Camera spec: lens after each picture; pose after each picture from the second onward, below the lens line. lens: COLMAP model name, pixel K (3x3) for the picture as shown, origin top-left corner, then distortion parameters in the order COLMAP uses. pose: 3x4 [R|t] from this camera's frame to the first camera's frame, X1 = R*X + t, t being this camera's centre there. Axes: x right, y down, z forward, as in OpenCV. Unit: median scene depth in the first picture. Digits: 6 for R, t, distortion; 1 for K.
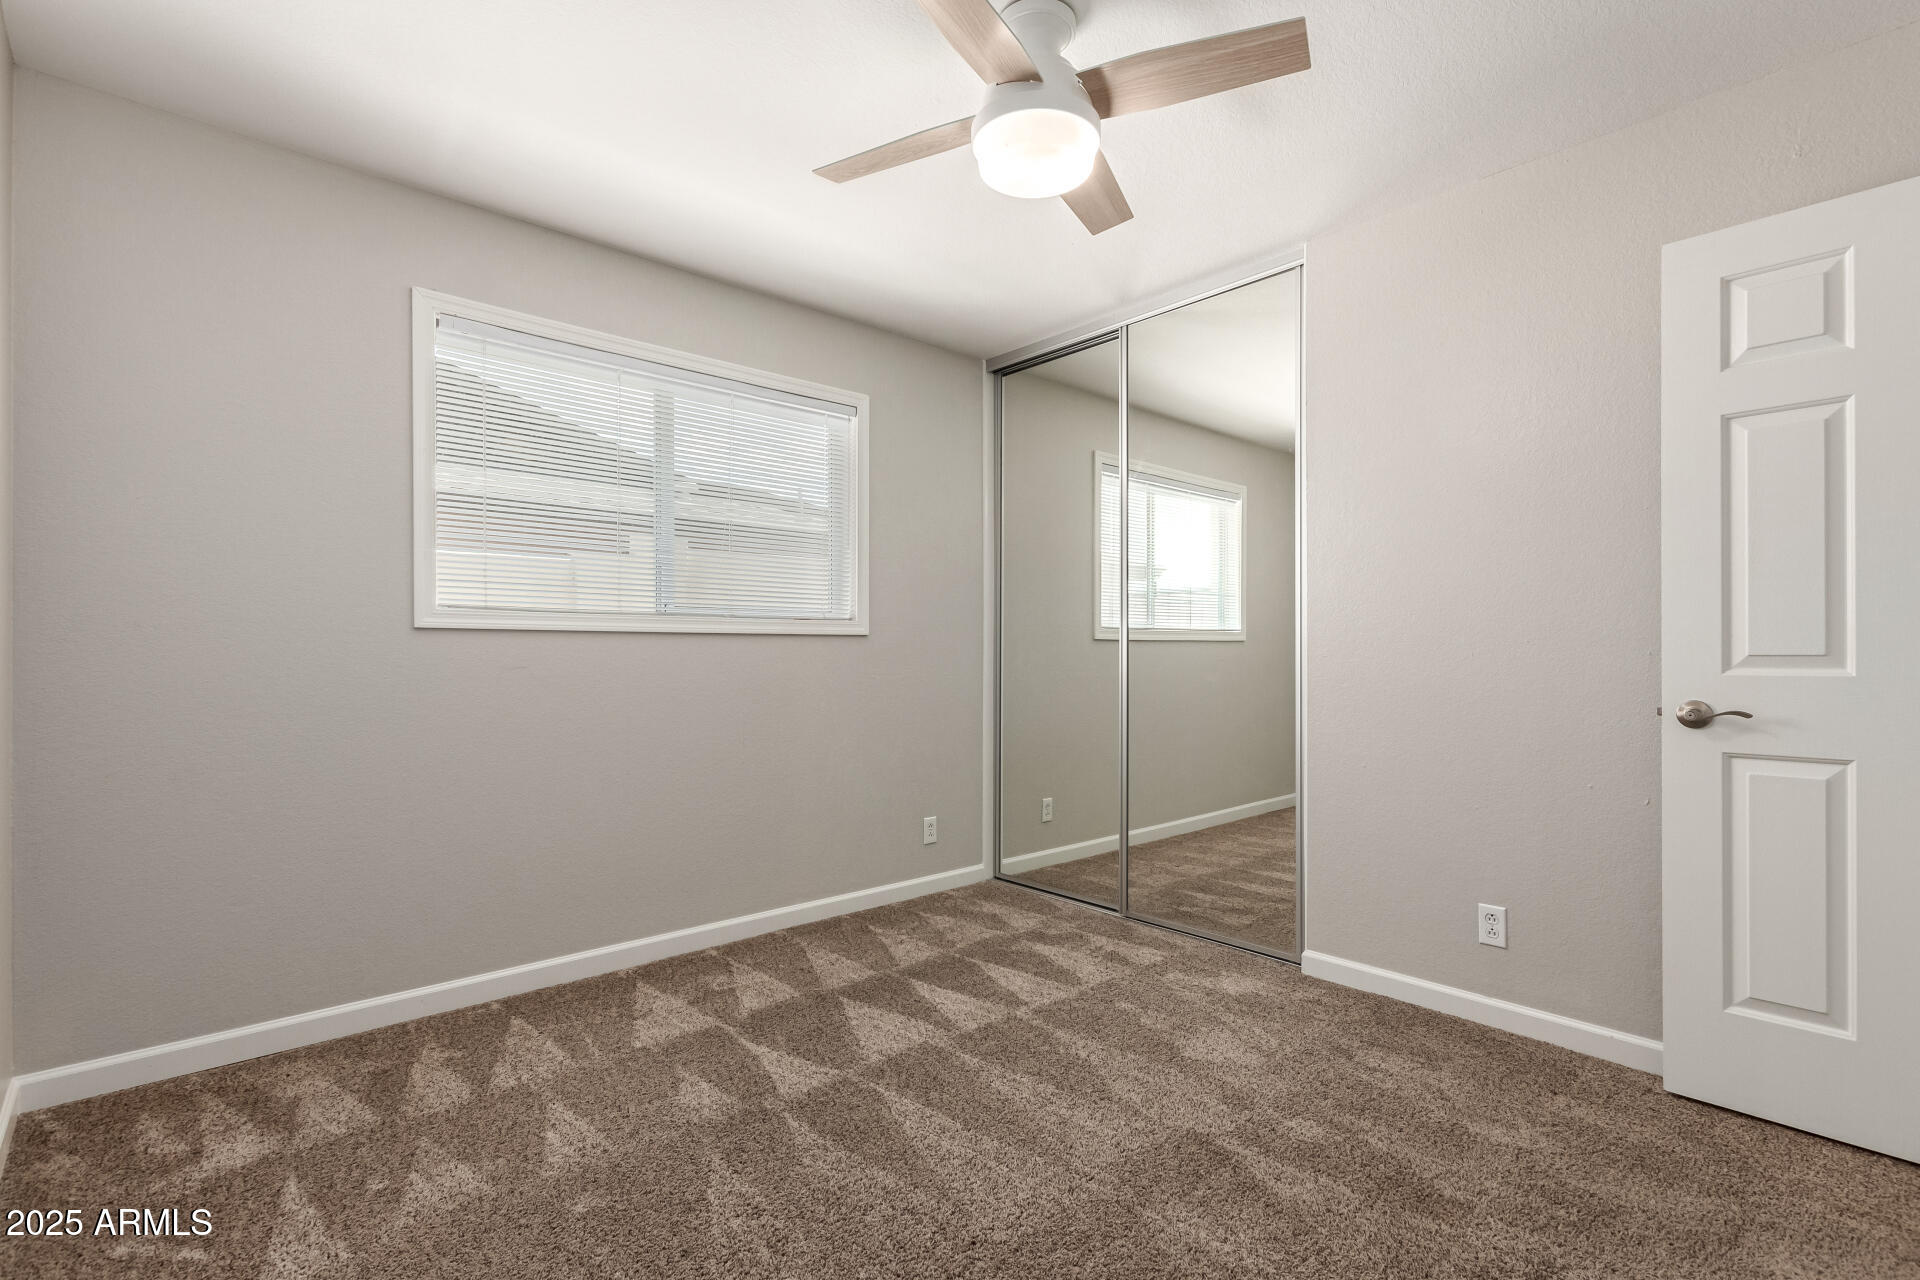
lens RADIAL K [[879.8, 0, 964.6], [0, 879.8, 648.4], [0, 0, 1]] dist [-0.000431, -0.000757]
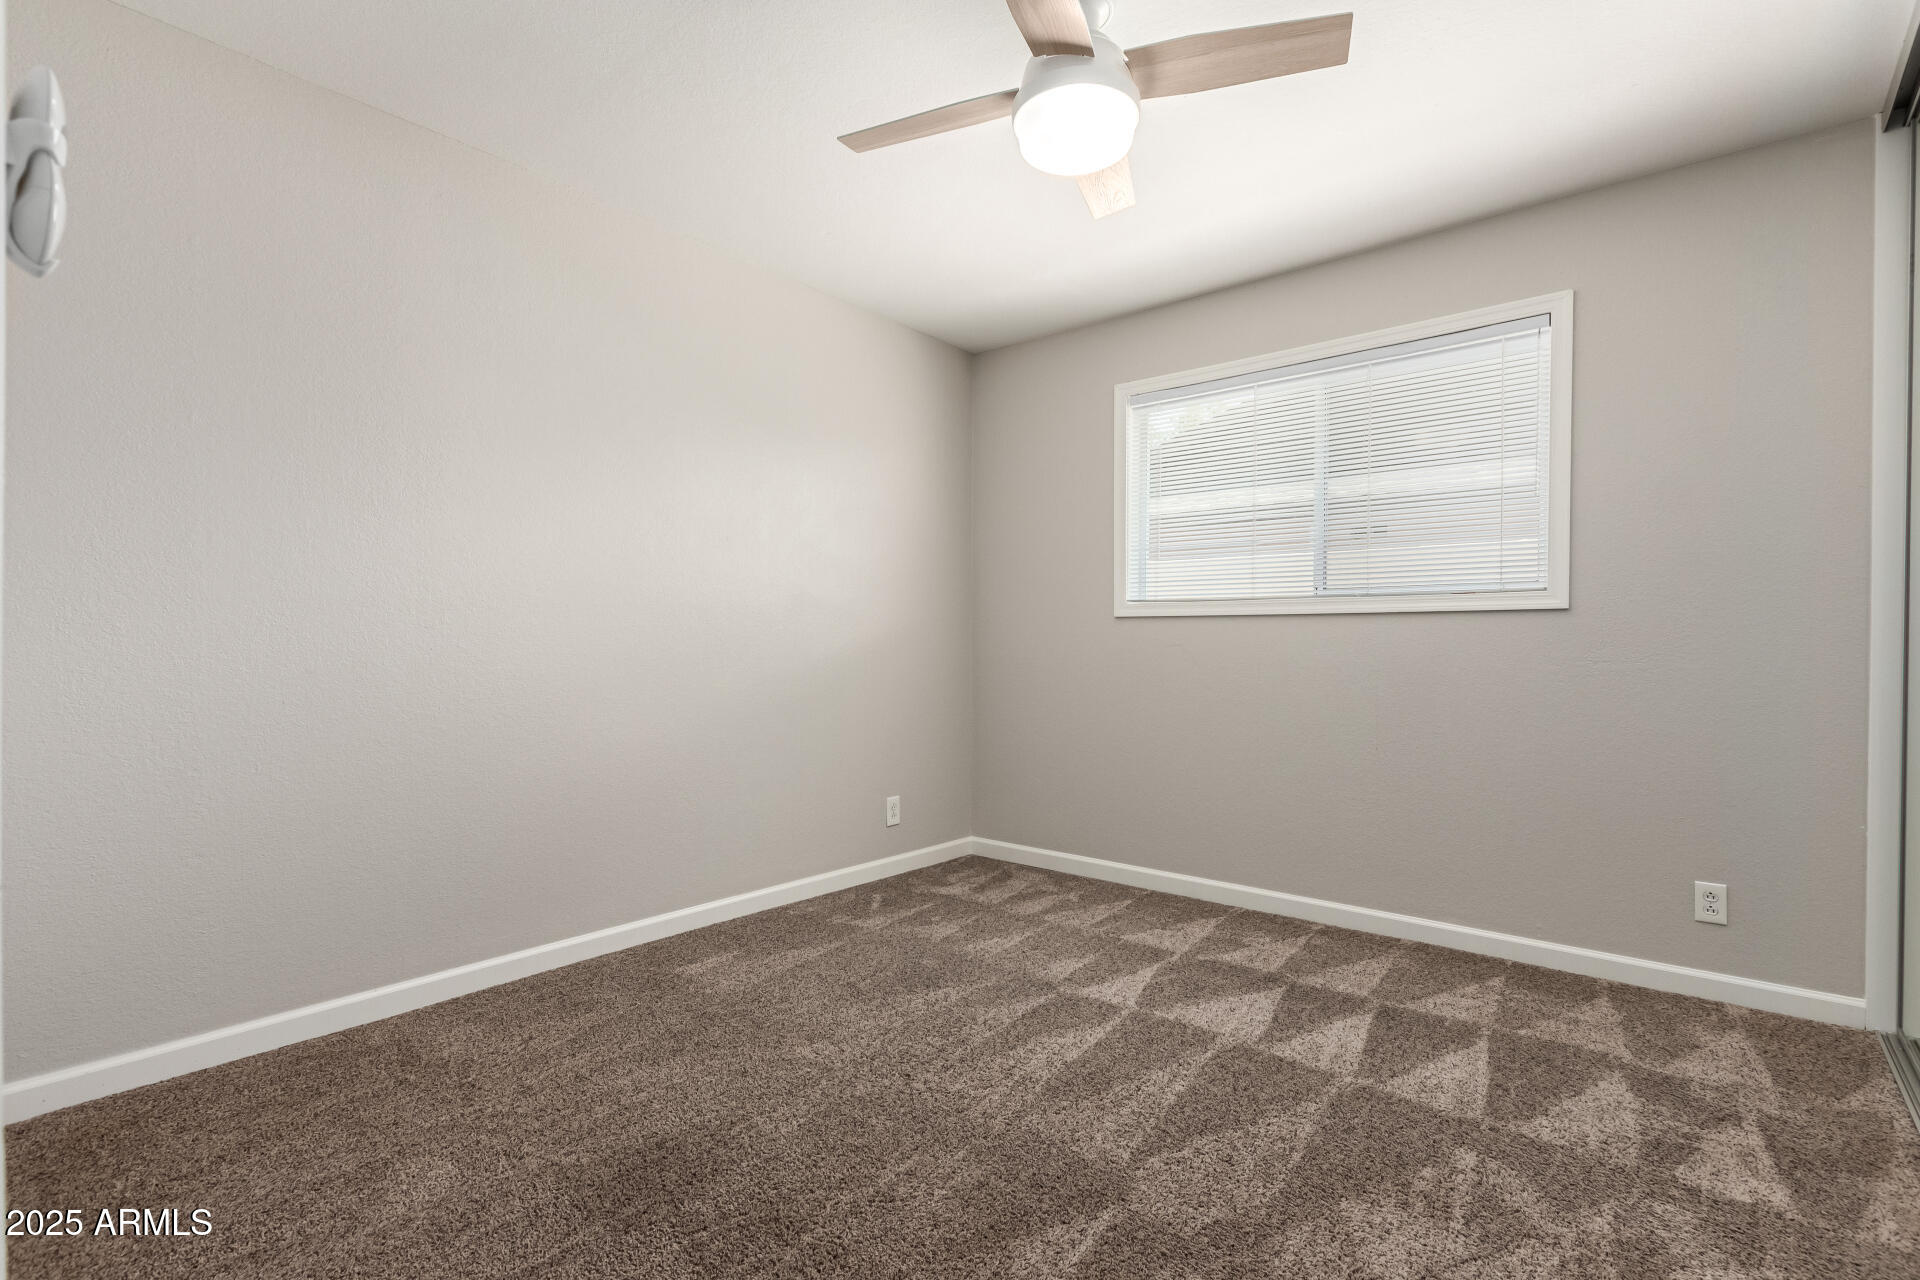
lens RADIAL K [[879.8, 0, 969.2], [0, 879.8, 644.5], [0, 0, 1]] dist [-0.000431, -0.000757]
pose [[0.144200, 0.000490, -0.989548, 0.734730], [0.001088, 0.999999, 0.000653, 0.019328], [0.989548, -0.001171, 0.144199, 0.502148]]
